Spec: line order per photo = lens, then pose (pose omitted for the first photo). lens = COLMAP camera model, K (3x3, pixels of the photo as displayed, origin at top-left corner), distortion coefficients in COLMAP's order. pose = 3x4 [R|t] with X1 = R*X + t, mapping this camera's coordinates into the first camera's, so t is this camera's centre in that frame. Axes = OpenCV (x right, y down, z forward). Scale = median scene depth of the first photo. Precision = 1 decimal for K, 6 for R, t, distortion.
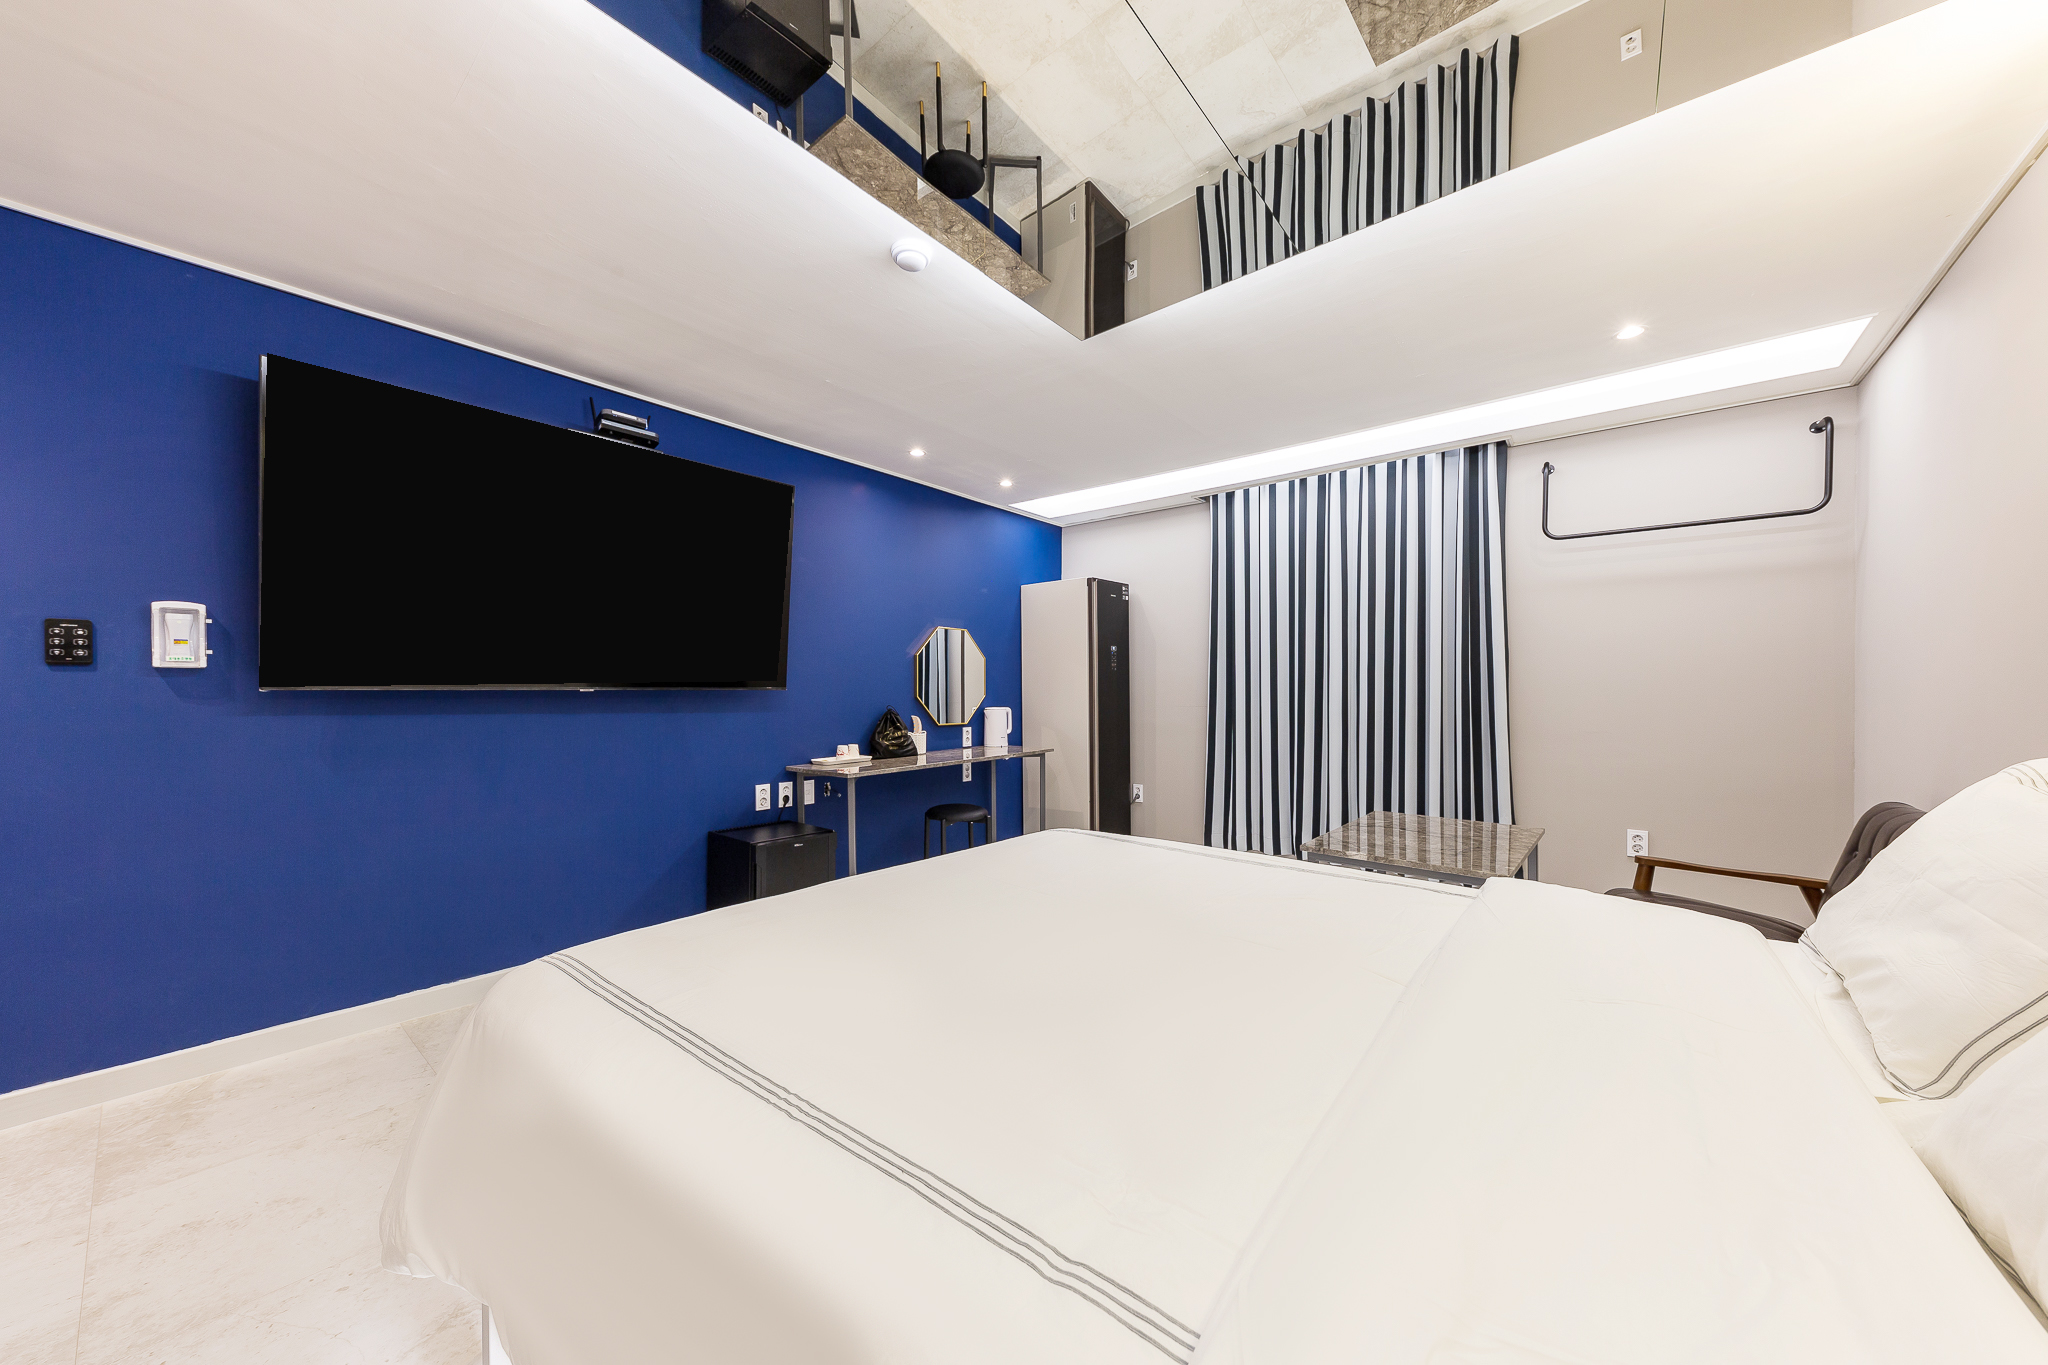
lens RADIAL K [[736.6, 0, 1024.0], [0, 736.6, 682.5], [0, 0, 1]] dist [-0.001159, -0.000094]
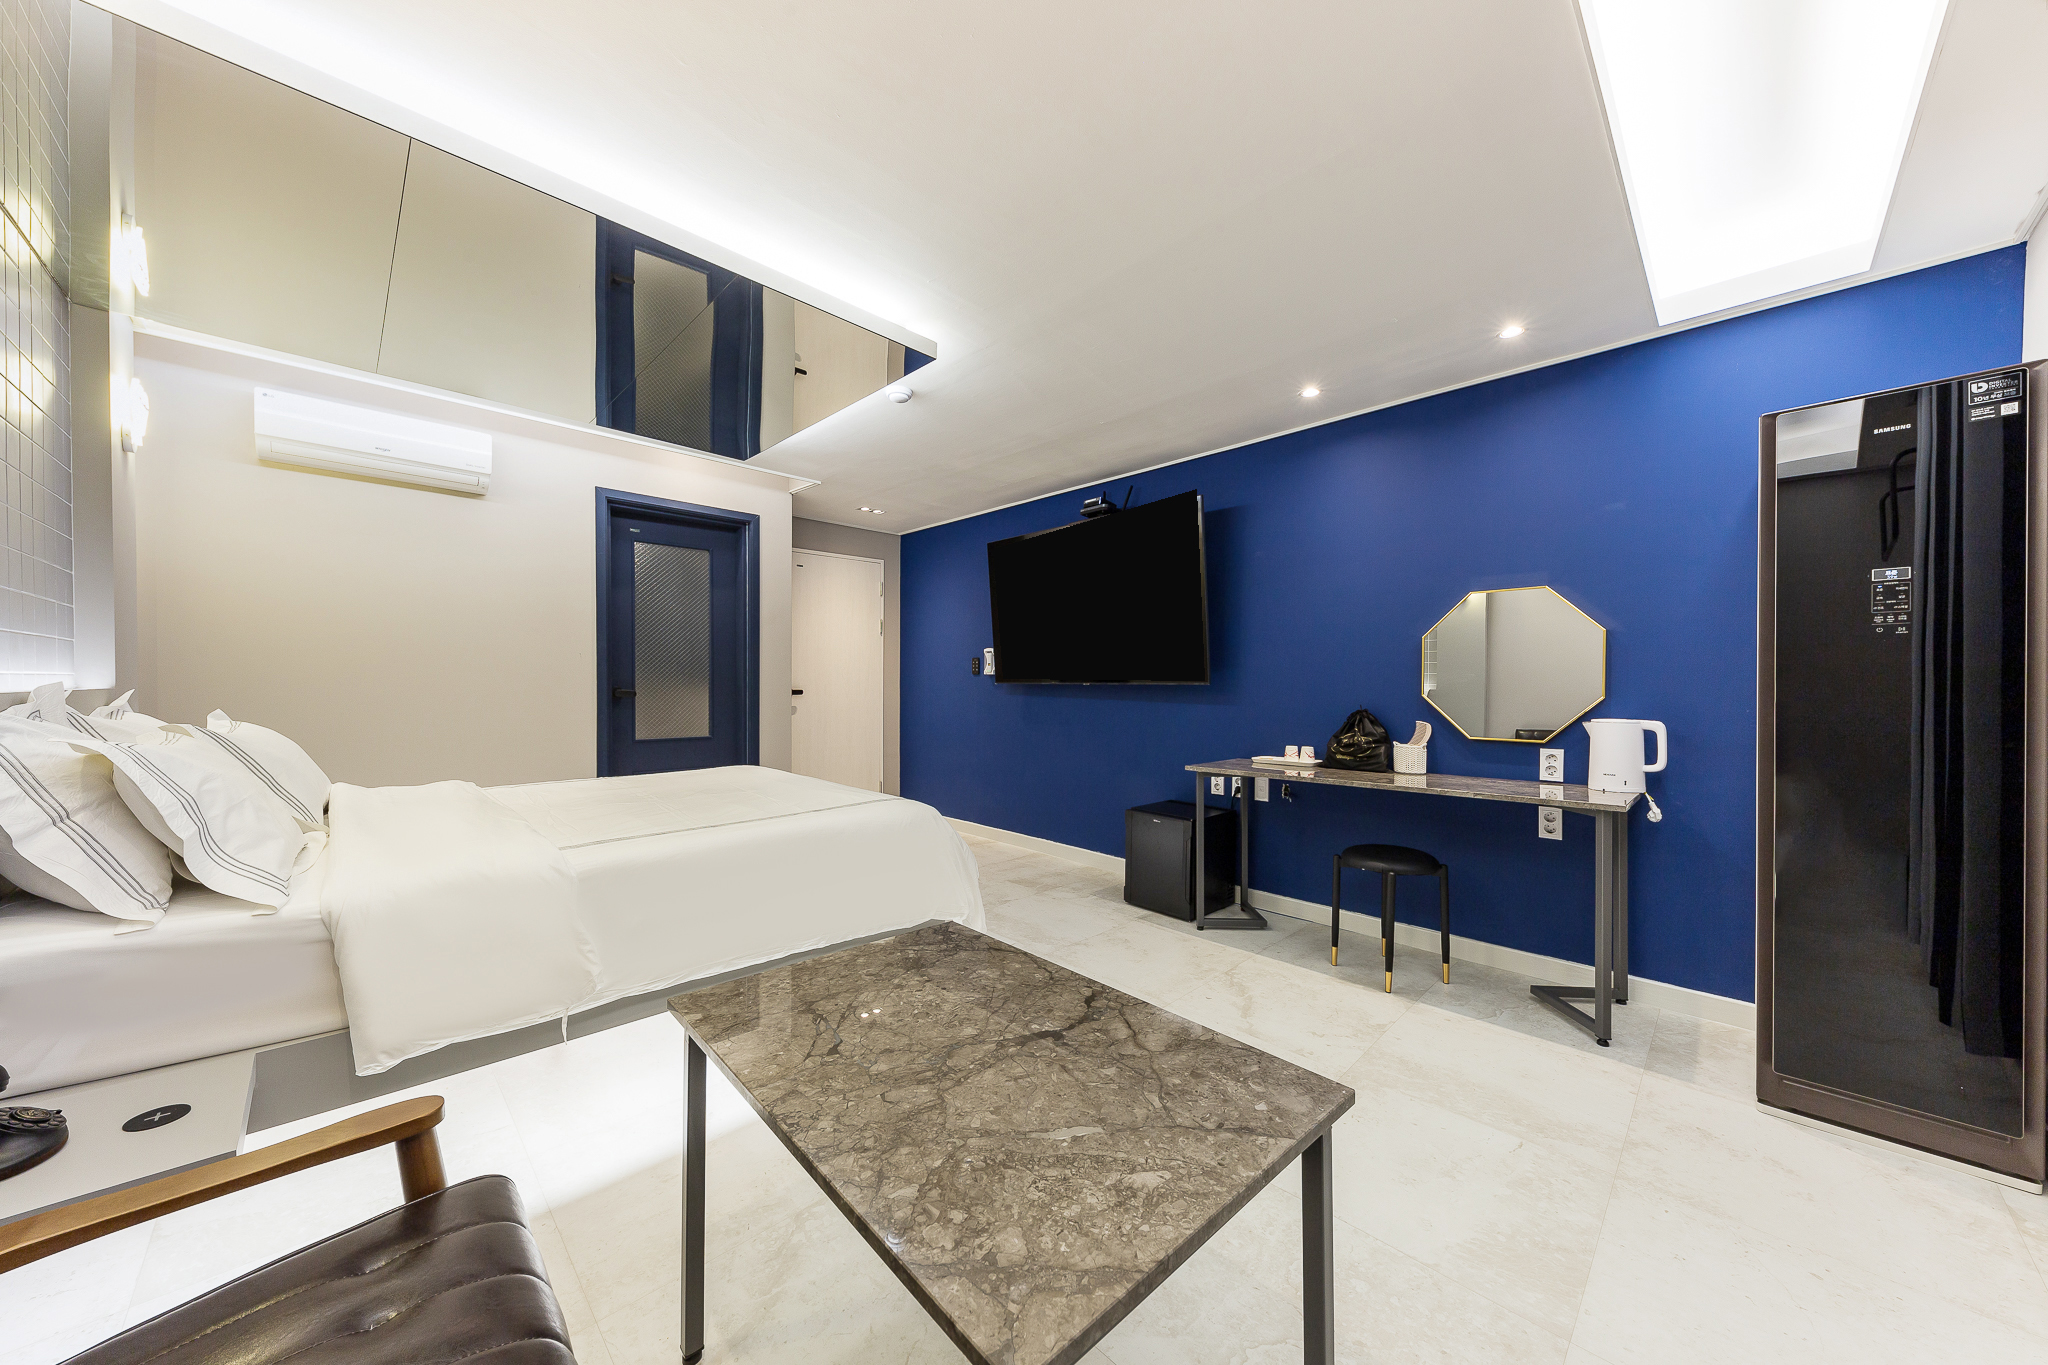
lens RADIAL K [[676.3, 0, 1024.0], [0, 676.3, 682.5], [0, 0, 1]] dist [-0.000143, -0.000018]
pose [[-0.106818, 0.002487, -0.994275, 0.546547], [0.010348, 0.999945, 0.001389, 0.001735], [0.994225, -0.010141, -0.106838, 0.665941]]
